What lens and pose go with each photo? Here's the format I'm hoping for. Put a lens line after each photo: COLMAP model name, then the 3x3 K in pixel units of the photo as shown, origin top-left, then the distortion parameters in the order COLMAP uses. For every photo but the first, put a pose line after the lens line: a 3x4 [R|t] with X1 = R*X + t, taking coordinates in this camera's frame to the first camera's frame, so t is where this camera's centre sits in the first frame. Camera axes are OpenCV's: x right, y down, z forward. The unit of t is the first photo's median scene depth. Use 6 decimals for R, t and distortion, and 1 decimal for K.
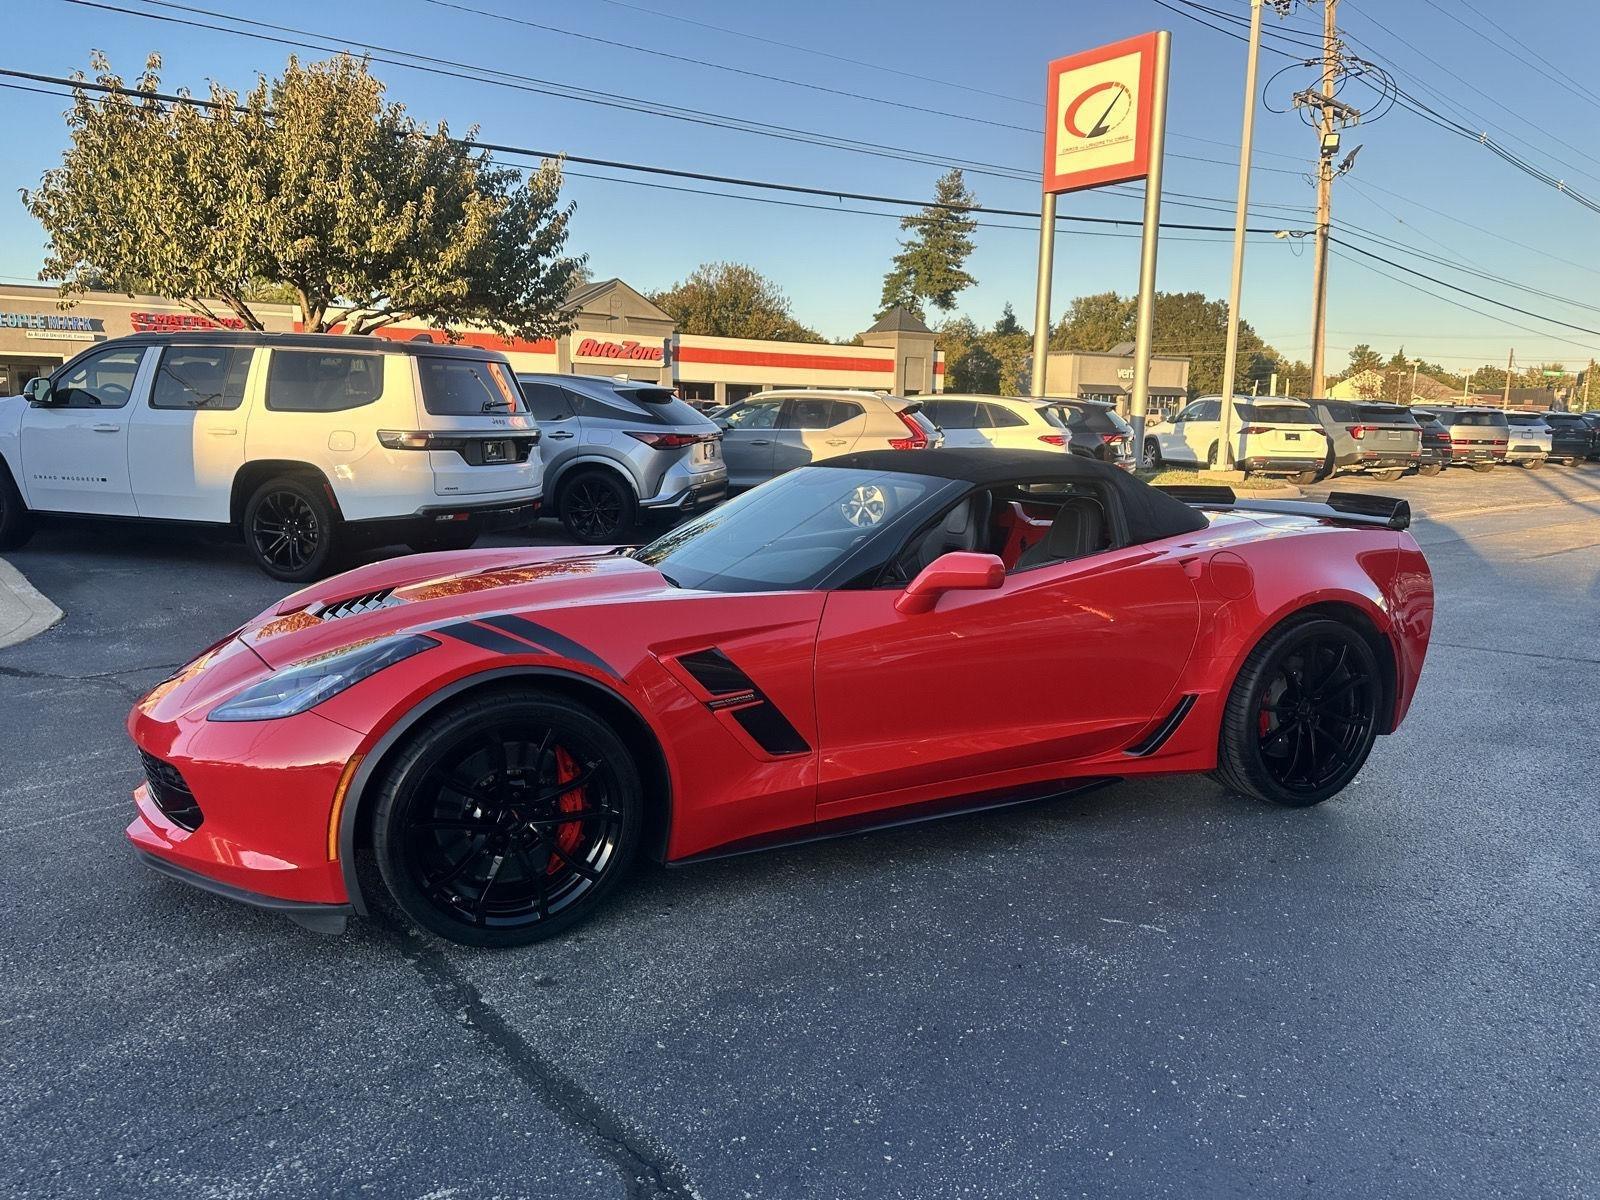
lens RADIAL K [[1169.4, 0, 800.0], [0, 1169.4, 600.0], [0, 0, 1]] dist [-0.002090, -0.005214]
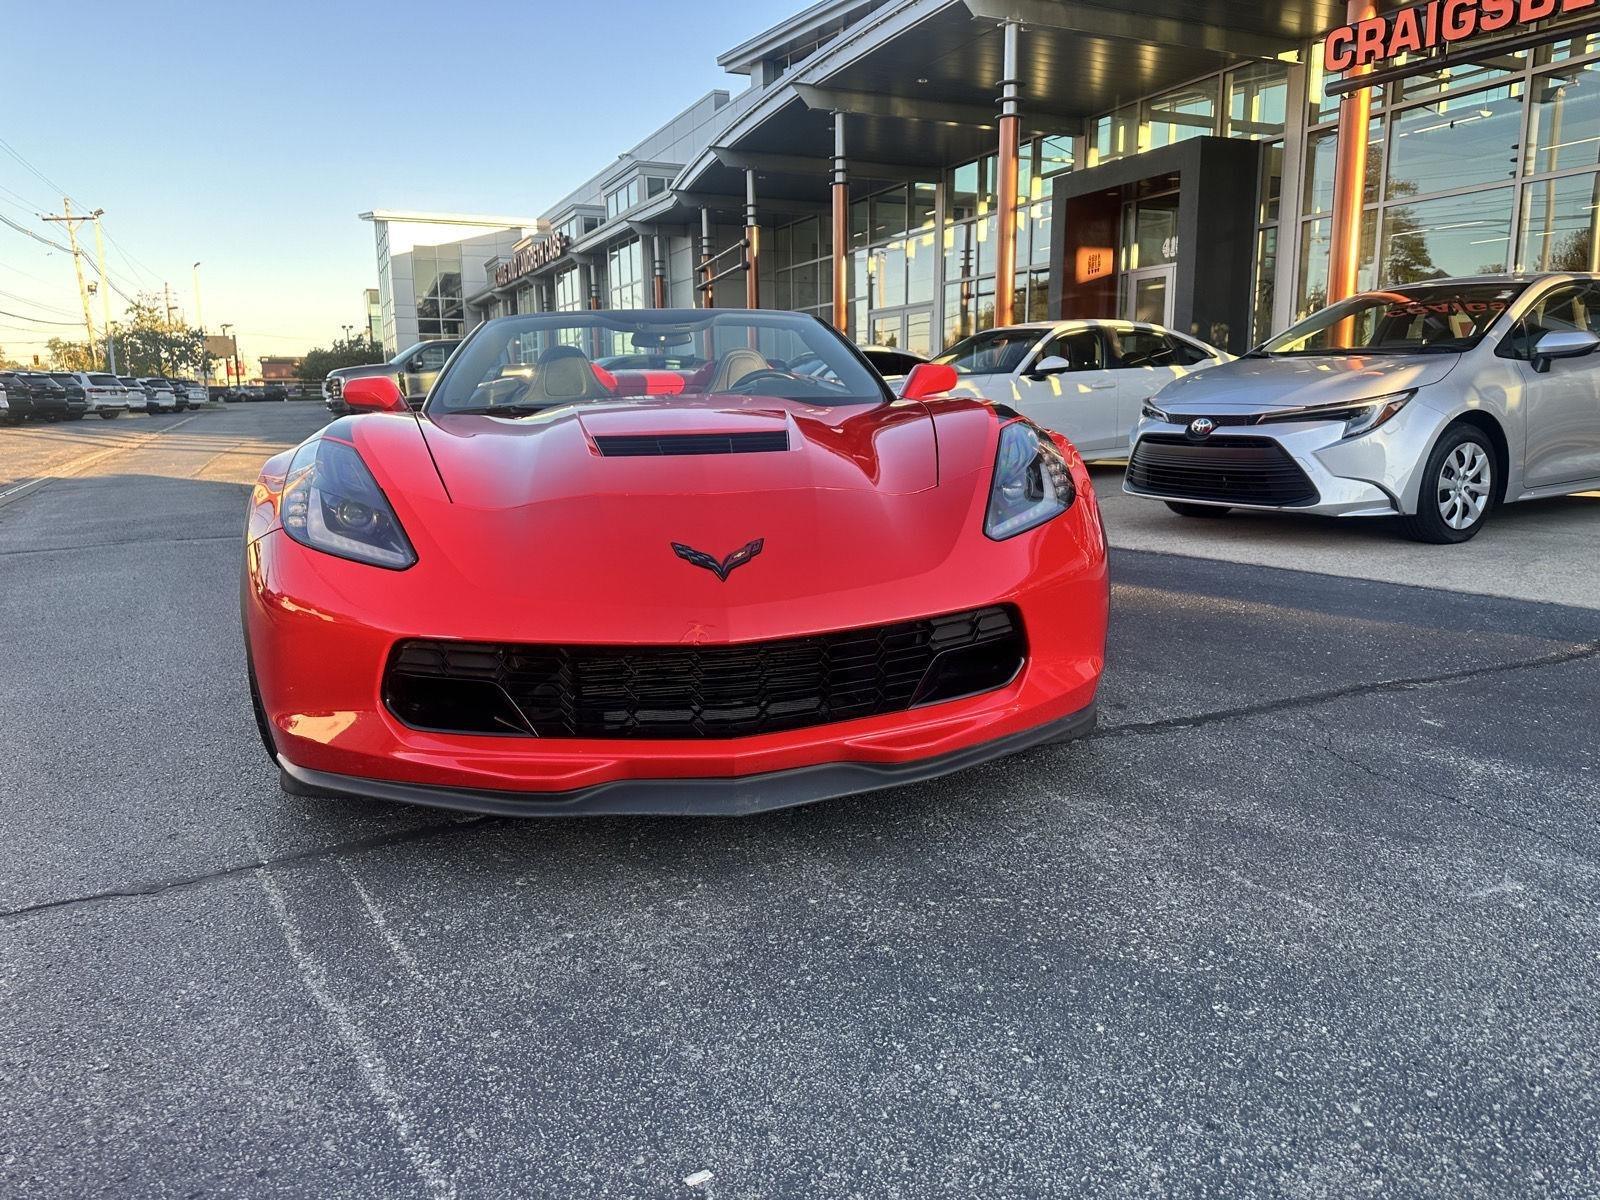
lens RADIAL K [[1149.4, 0, 815.7], [0, 1149.4, 597.2], [0, 0, 1]] dist [0.058101, -0.082994]
pose [[0.241482, -0.181251, 0.953328, -0.448386], [0.169355, 0.975197, 0.142511, 0.003455], [-0.955513, 0.127037, 0.266188, 0.321142]]
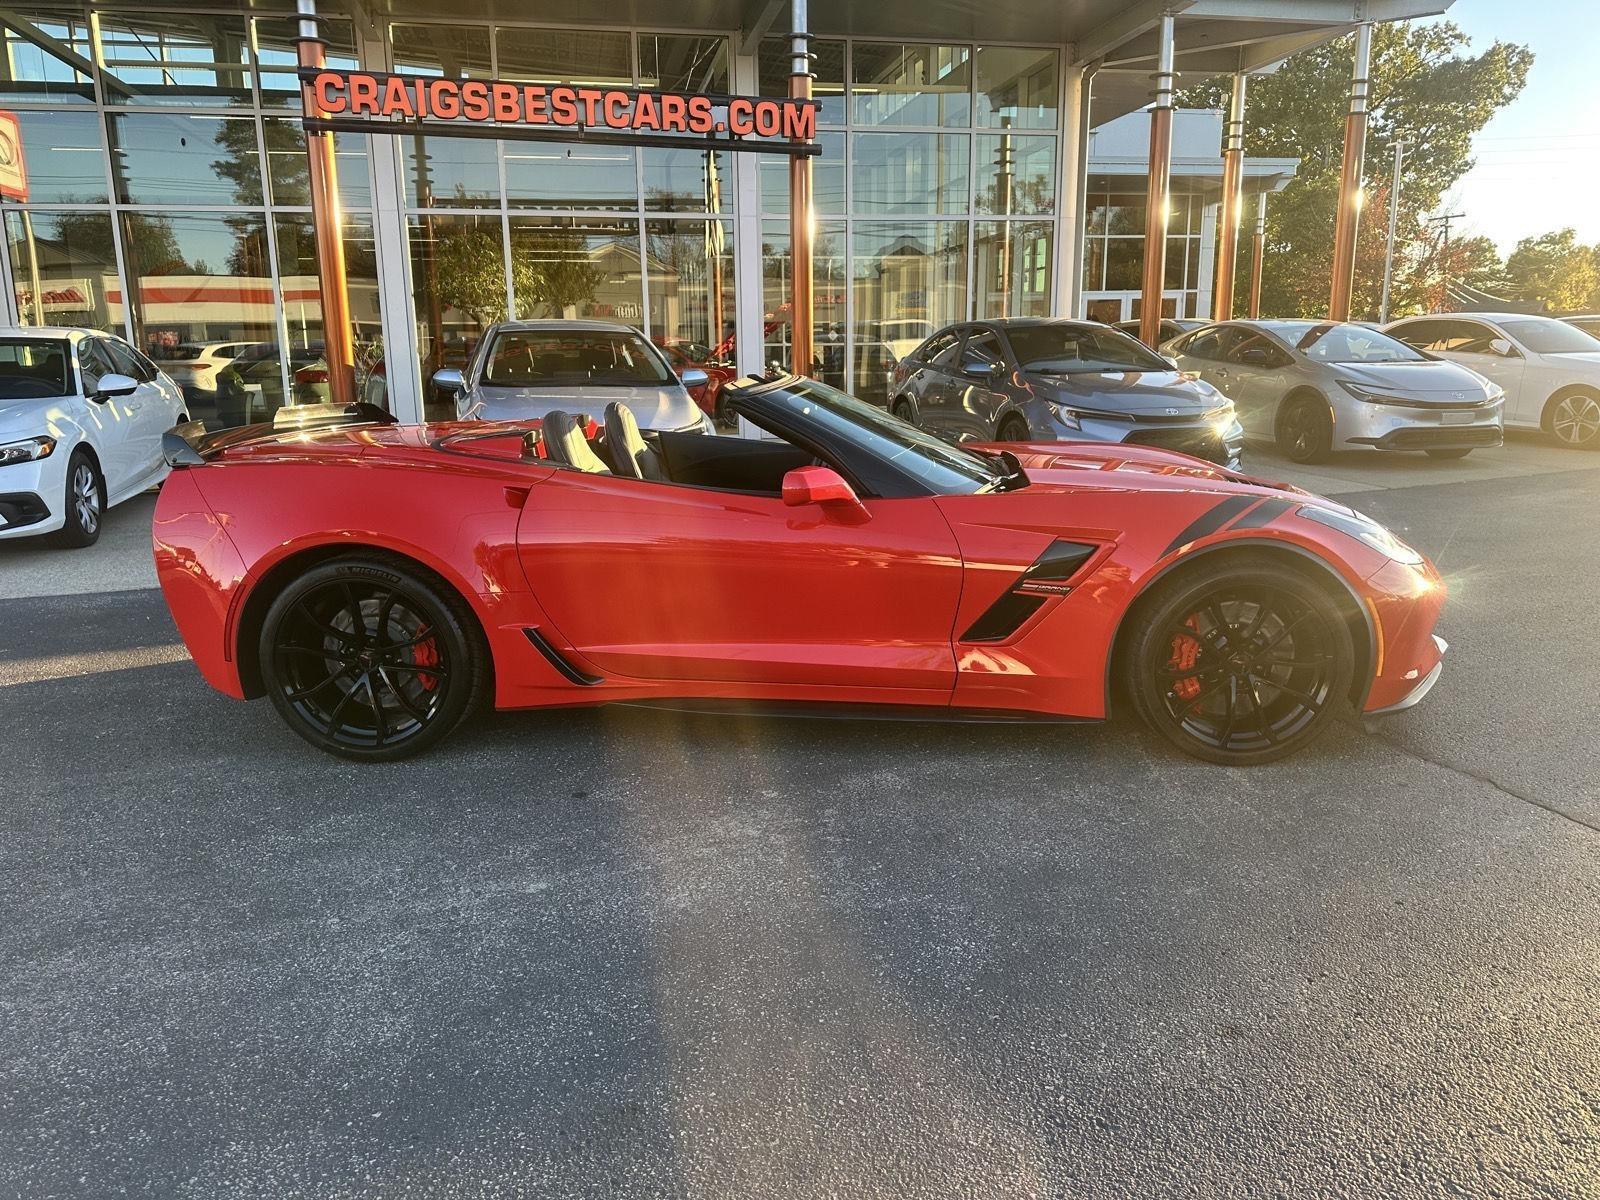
lens RADIAL K [[1112.2, 0, 800.0], [0, 1112.2, 600.0], [0, 0, 1]] dist [0.033698, -0.033254]
pose [[-0.888488, -0.102690, 0.447264, -0.203343], [0.076036, 0.928227, 0.364162, -0.154420], [-0.452558, 0.357561, -0.816910, 0.970466]]
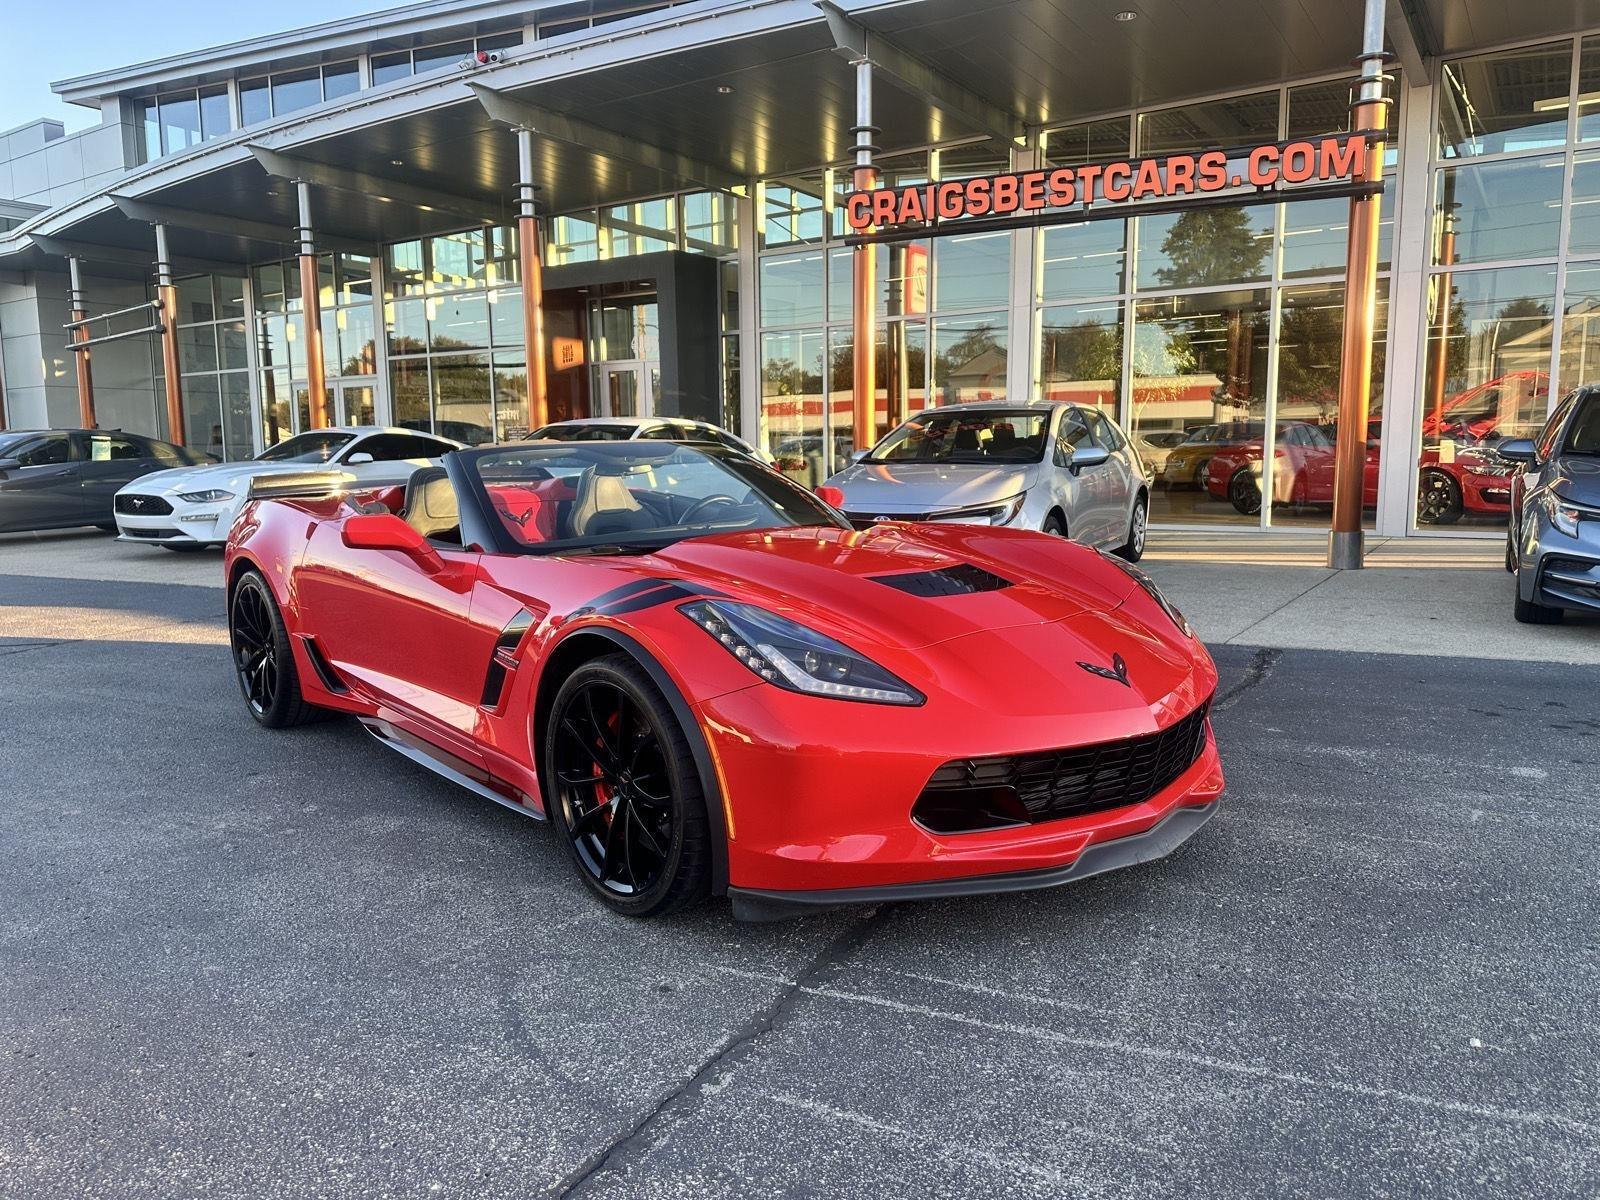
lens RADIAL K [[1106.2, 0, 827.3], [0, 1106.2, 644.4], [0, 0, 1]] dist [0.031112, -0.038528]
pose [[-0.315467, -0.170505, 0.933493, -0.495627], [0.160576, 0.959947, 0.229602, -0.073108], [-0.935252, 0.222329, -0.275452, 0.578595]]
